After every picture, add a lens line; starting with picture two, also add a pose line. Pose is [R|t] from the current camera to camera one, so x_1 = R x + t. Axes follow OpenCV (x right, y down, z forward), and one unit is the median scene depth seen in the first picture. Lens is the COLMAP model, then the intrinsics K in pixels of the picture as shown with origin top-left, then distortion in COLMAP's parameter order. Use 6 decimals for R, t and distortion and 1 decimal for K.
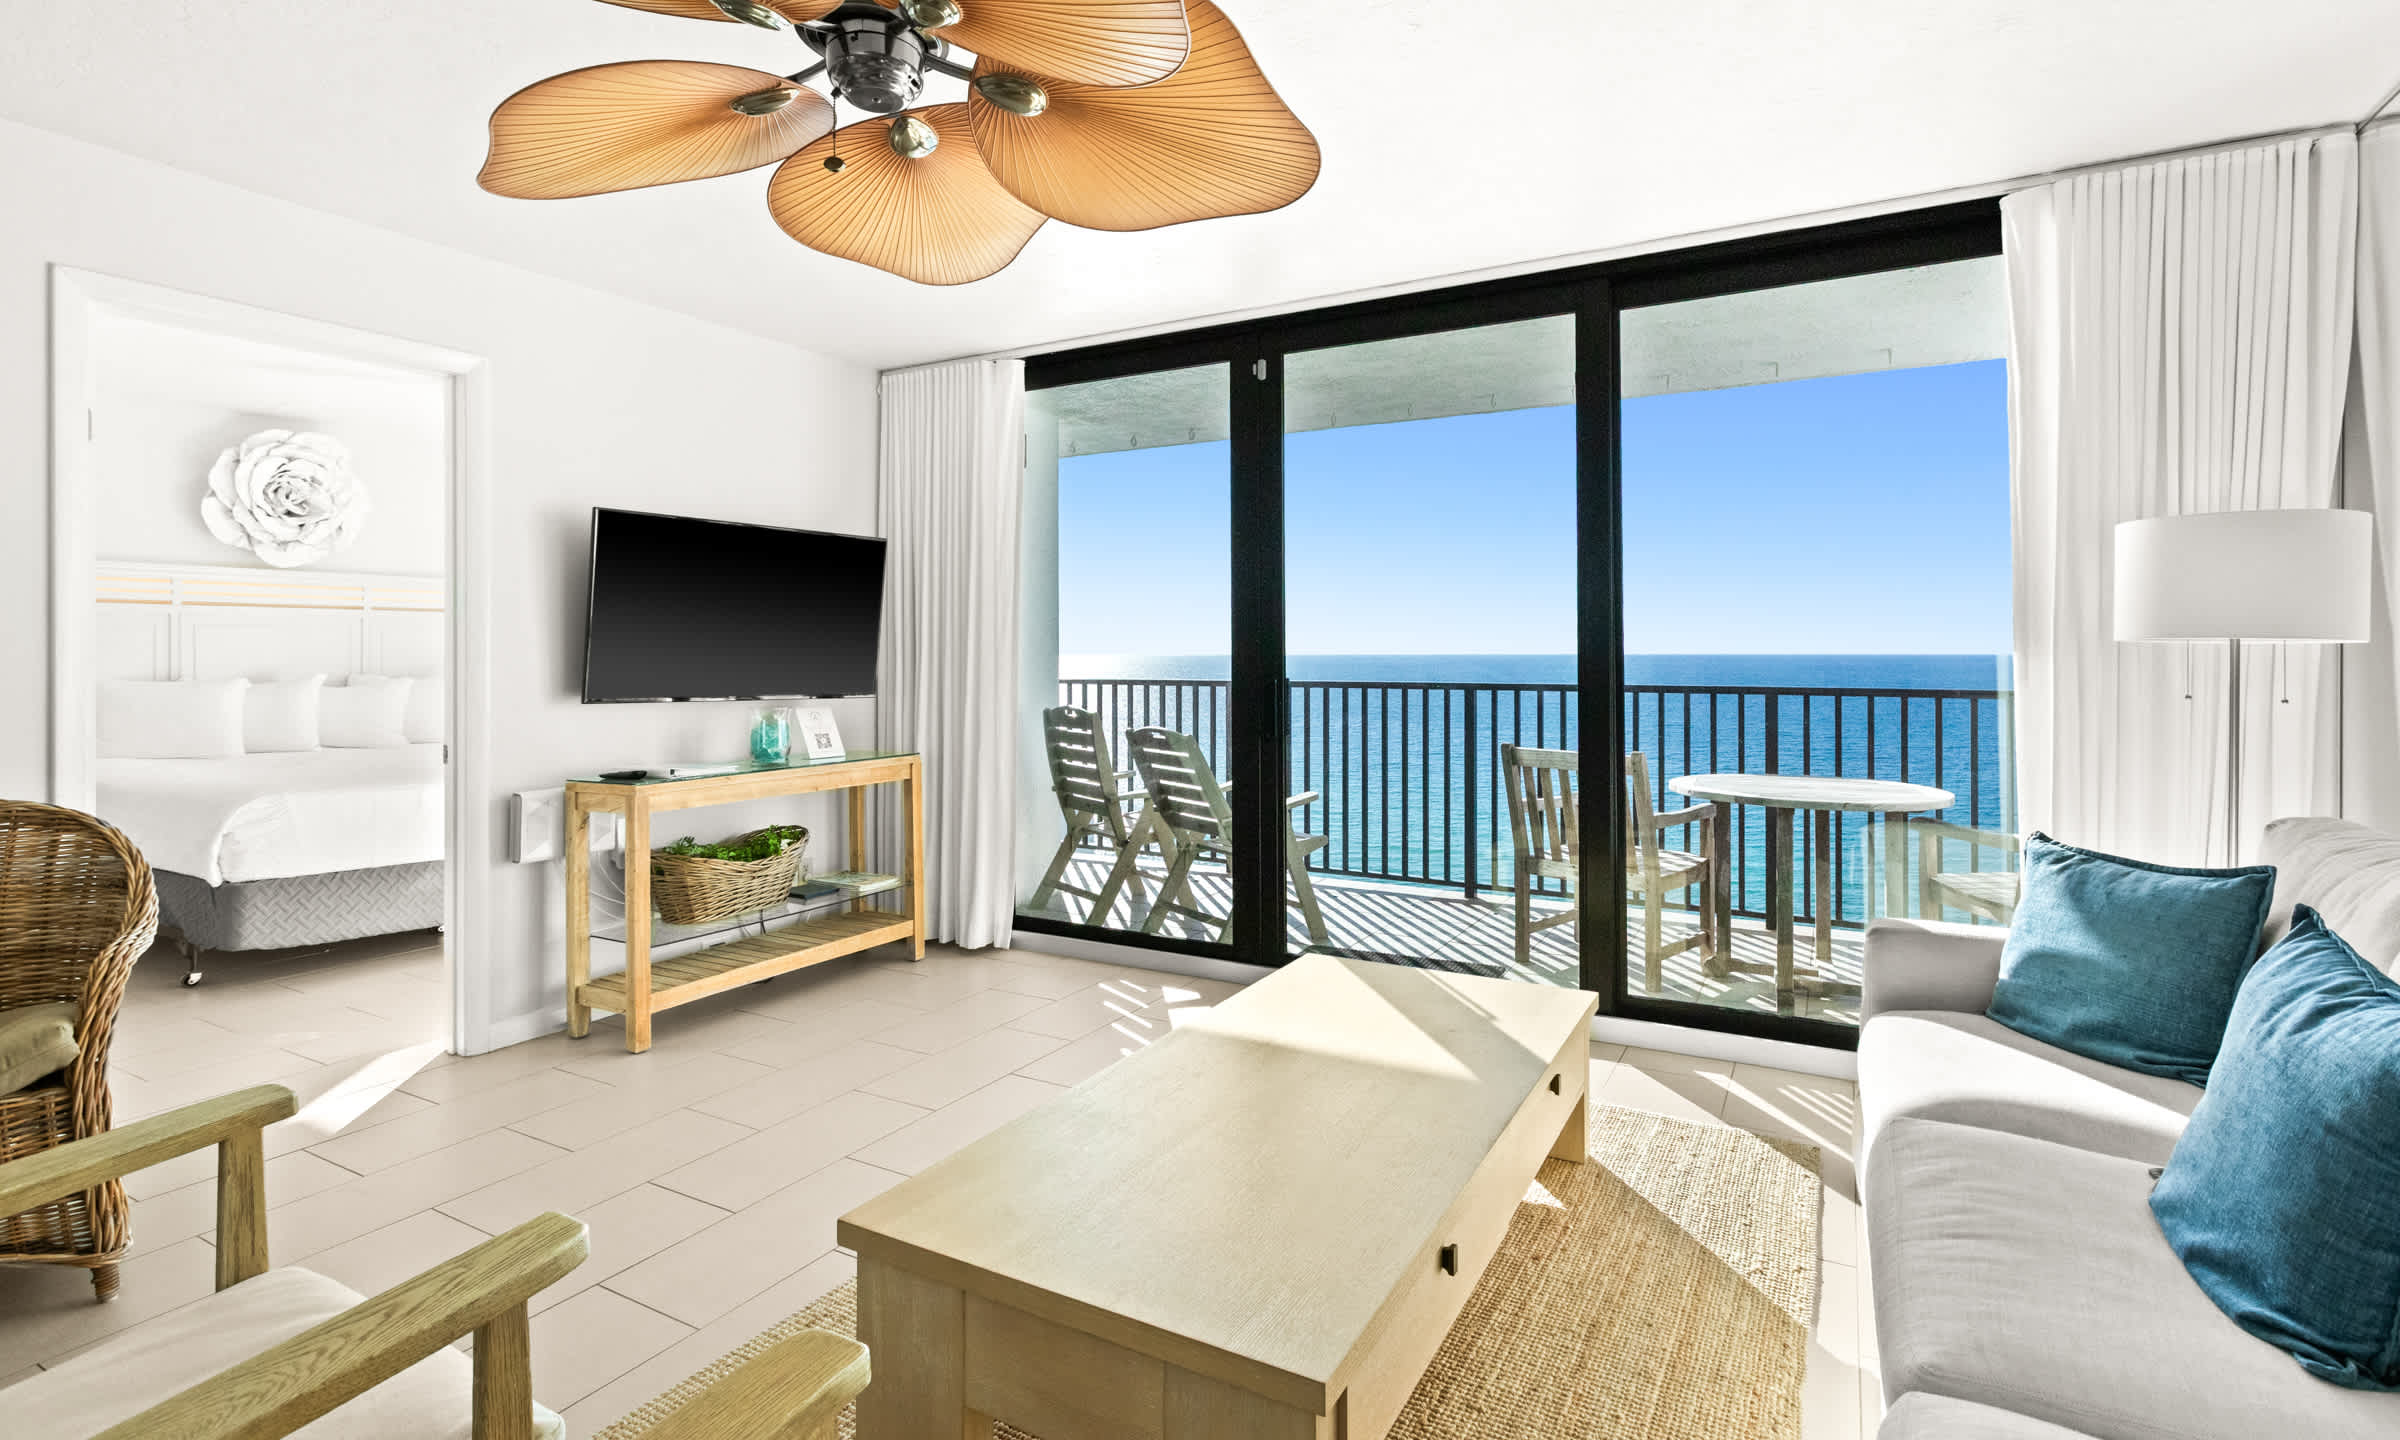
lens RADIAL K [[1066.1, 0, 1236.4], [0, 1066.1, 657.9], [0, 0, 1]] dist [-0.000265, -0.002239]
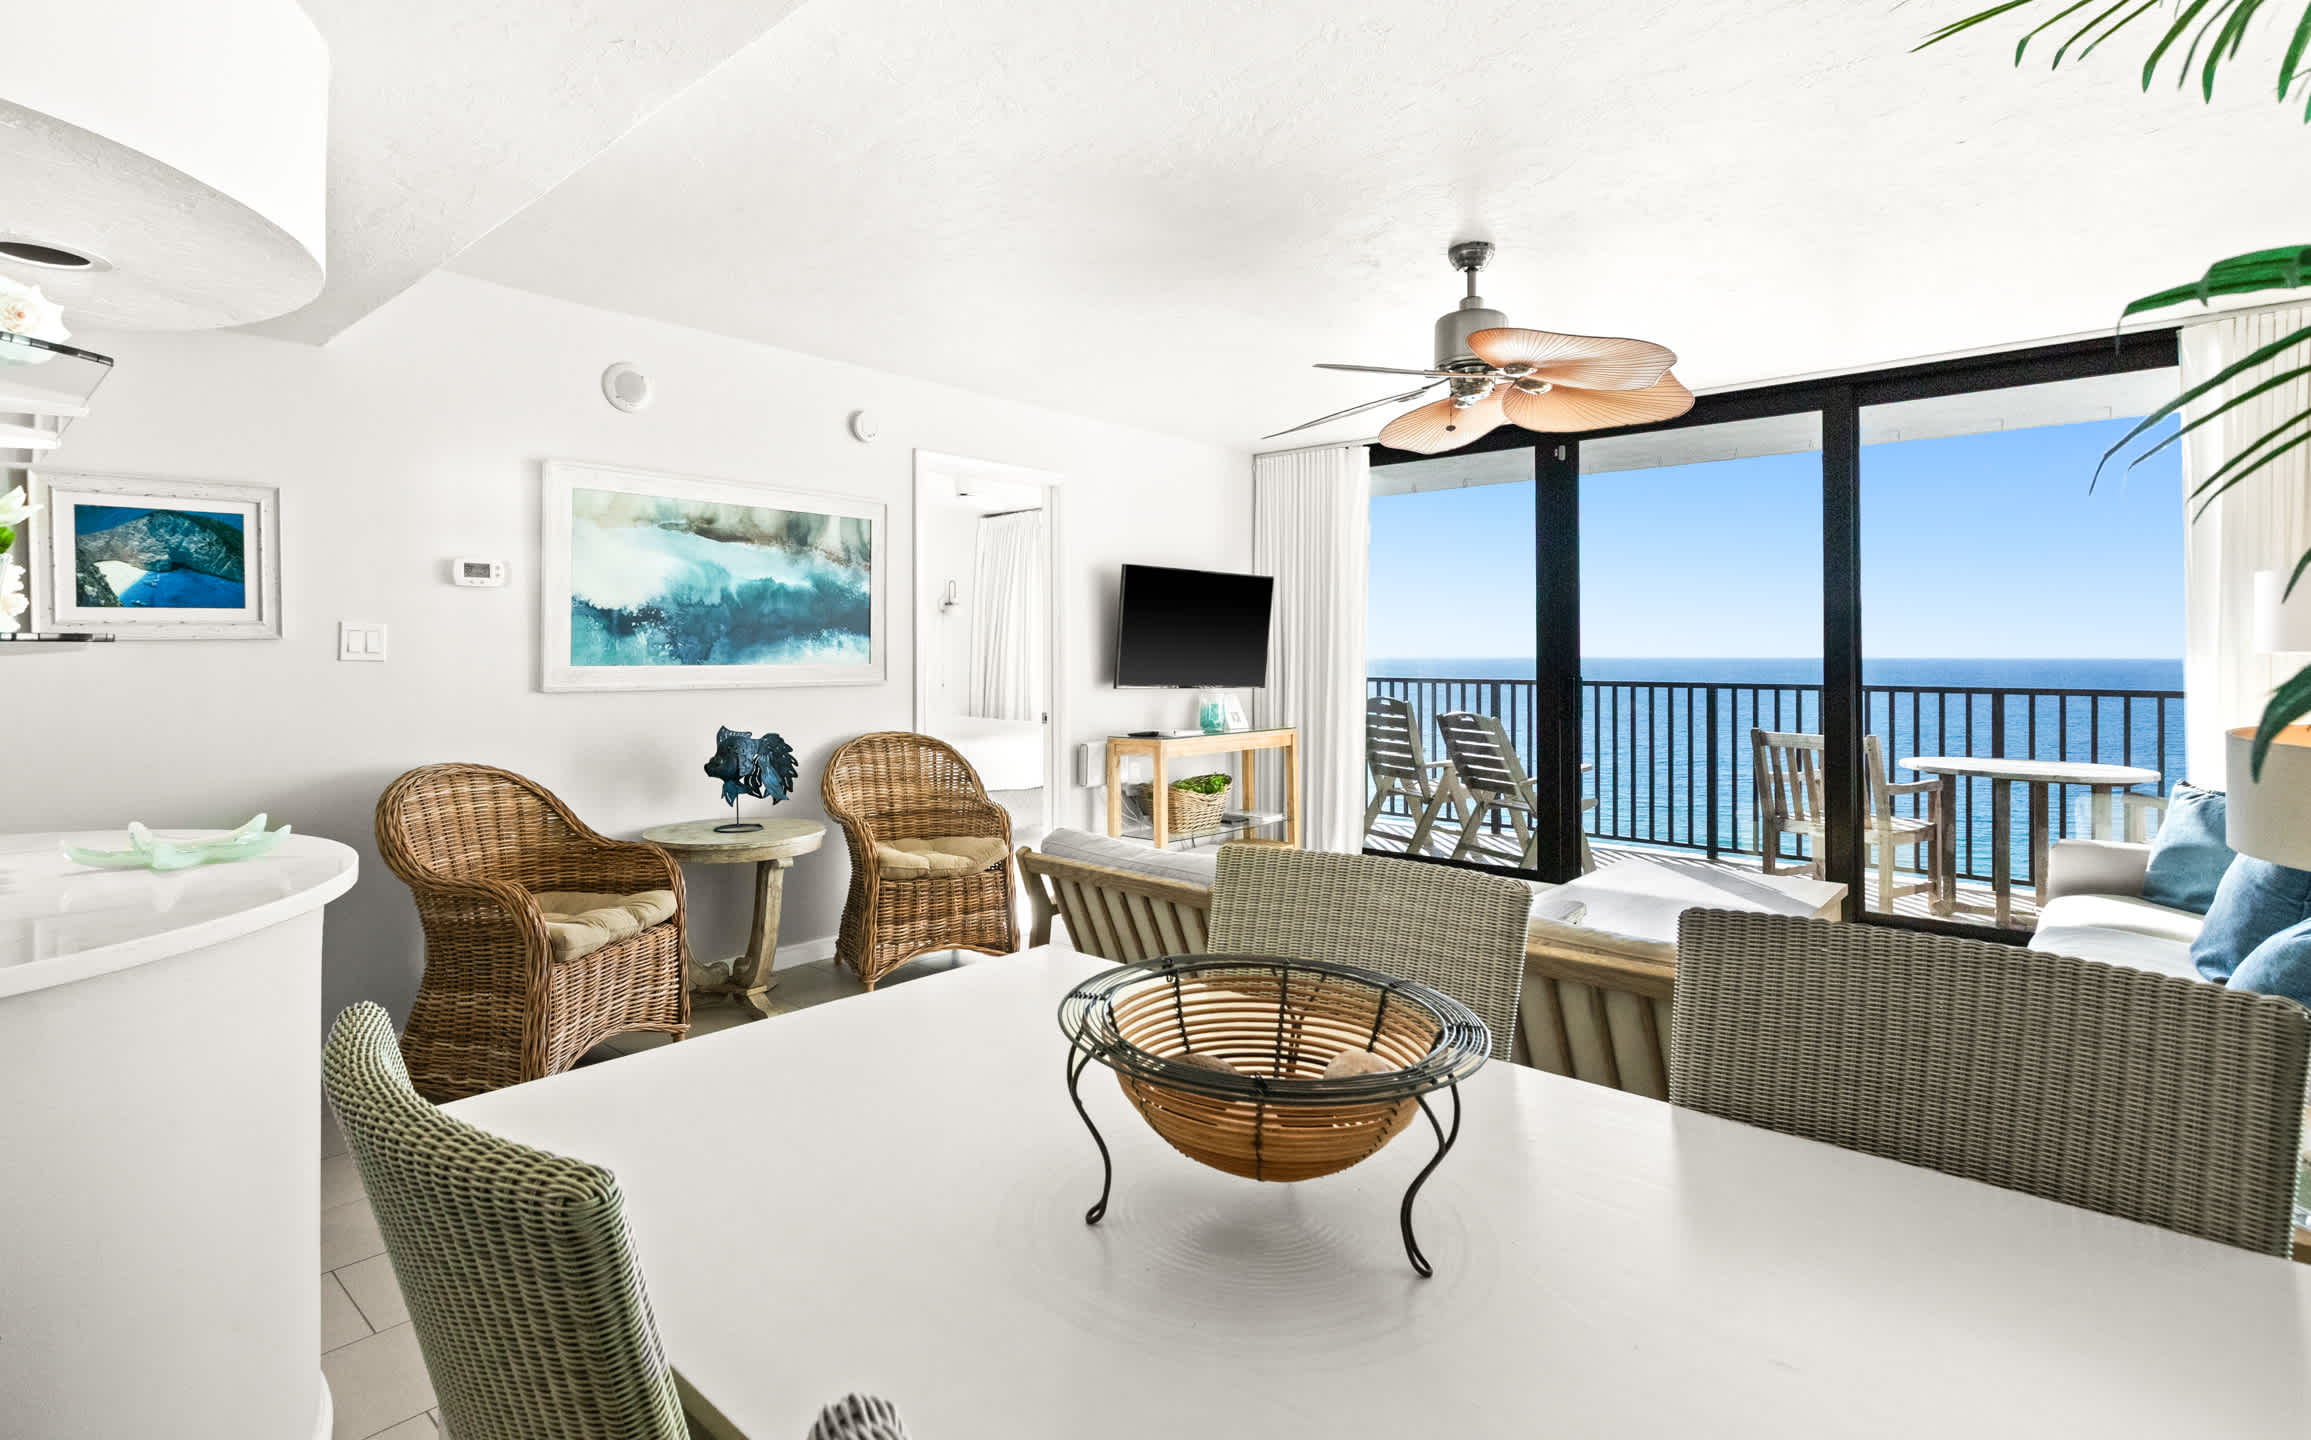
lens RADIAL K [[1119.8, 0, 1073.5], [0, 1119.8, 650.6], [0, 0, 1]] dist [-0.004994, 0.001955]
pose [[0.969636, 0.003542, -0.244528, -0.228829], [-0.004757, 0.999979, -0.004378, -0.005414], [0.244508, 0.005408, 0.969632, -0.544017]]
